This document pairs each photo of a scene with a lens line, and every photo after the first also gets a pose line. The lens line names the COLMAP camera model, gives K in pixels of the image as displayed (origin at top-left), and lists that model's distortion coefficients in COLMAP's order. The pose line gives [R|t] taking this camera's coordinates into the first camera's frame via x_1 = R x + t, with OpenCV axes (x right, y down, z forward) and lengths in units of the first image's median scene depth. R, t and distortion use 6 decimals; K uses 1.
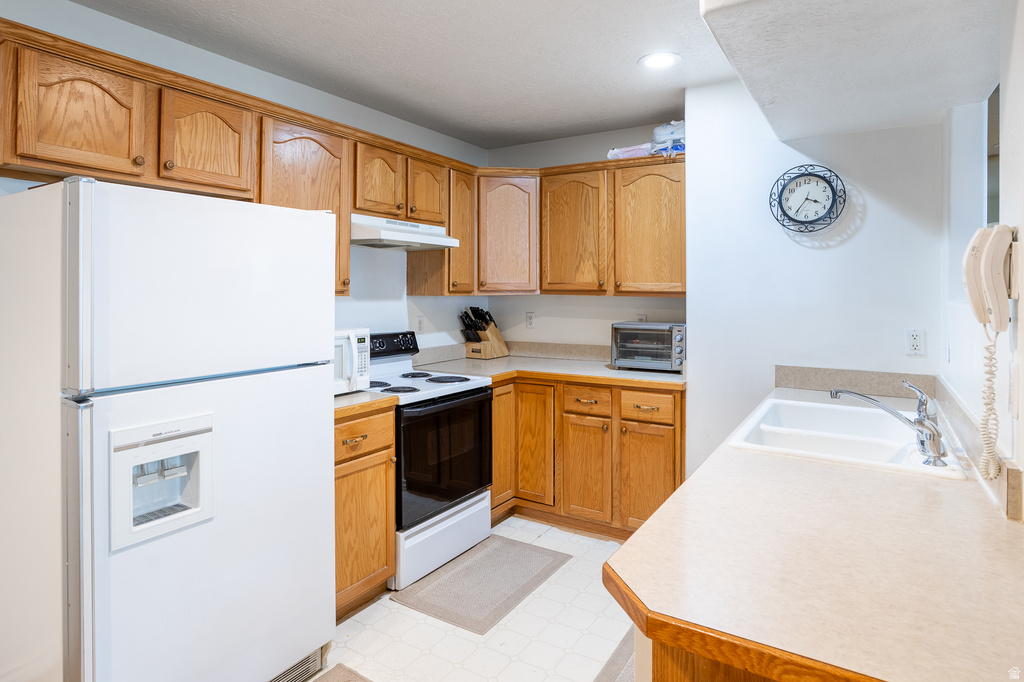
lens RADIAL K [[575.4, 0, 481.9], [0, 575.4, 266.0], [0, 0, 1]] dist [-0.042557, 0.019474]
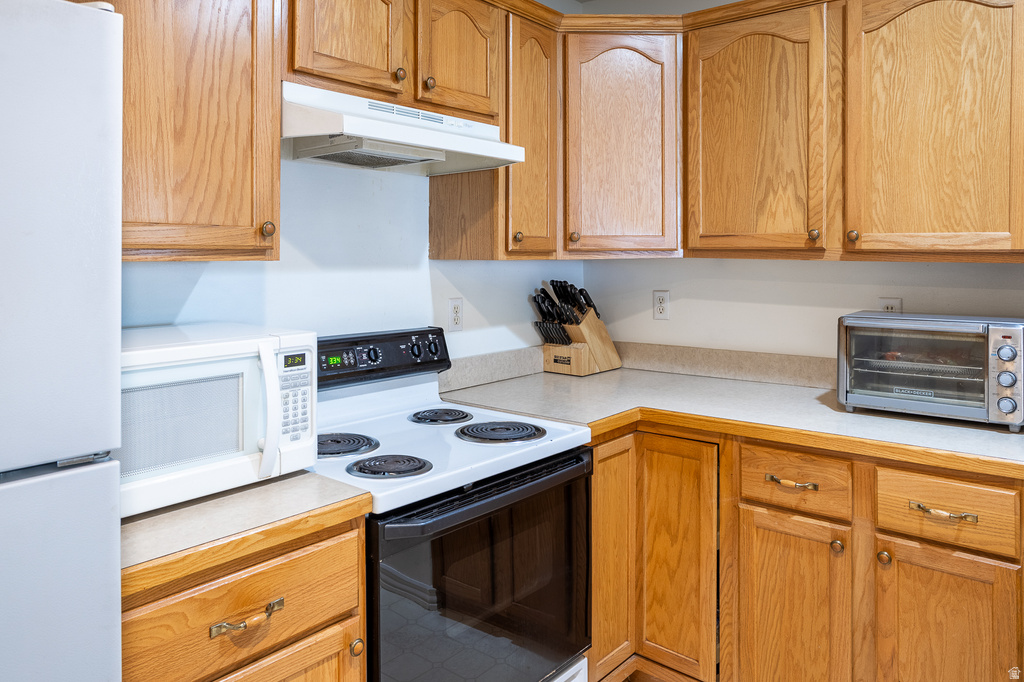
lens RADIAL K [[732.6, 0, 496.4], [0, 732.6, 261.8], [0, 0, 1]] dist [-0.044348, 0.034645]
pose [[0.994169, -0.000555, -0.107827, 0.004505], [0.006145, 0.998653, 0.051516, 0.022021], [0.107653, -0.051878, 0.992834, 0.394127]]
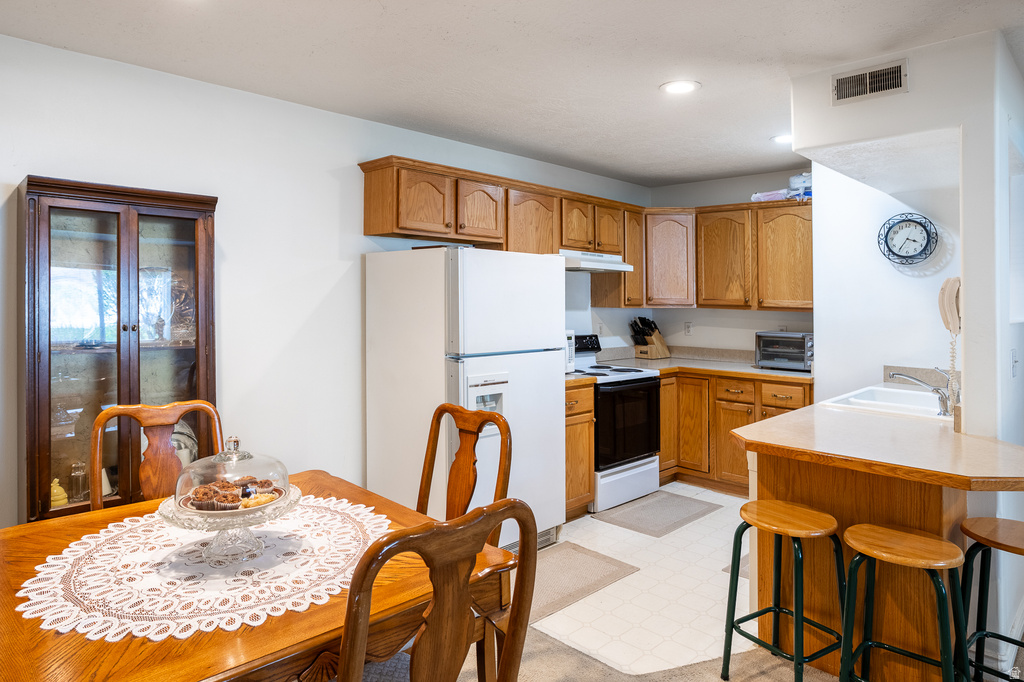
lens RADIAL K [[594.6, 0, 509.3], [0, 594.6, 249.3], [0, 0, 1]] dist [-0.021800, 0.001094]
pose [[0.979775, -0.002510, -0.200085, -0.048880], [-0.006102, 0.999082, -0.042411, -0.025764], [0.200008, 0.042774, 0.978860, -0.433699]]
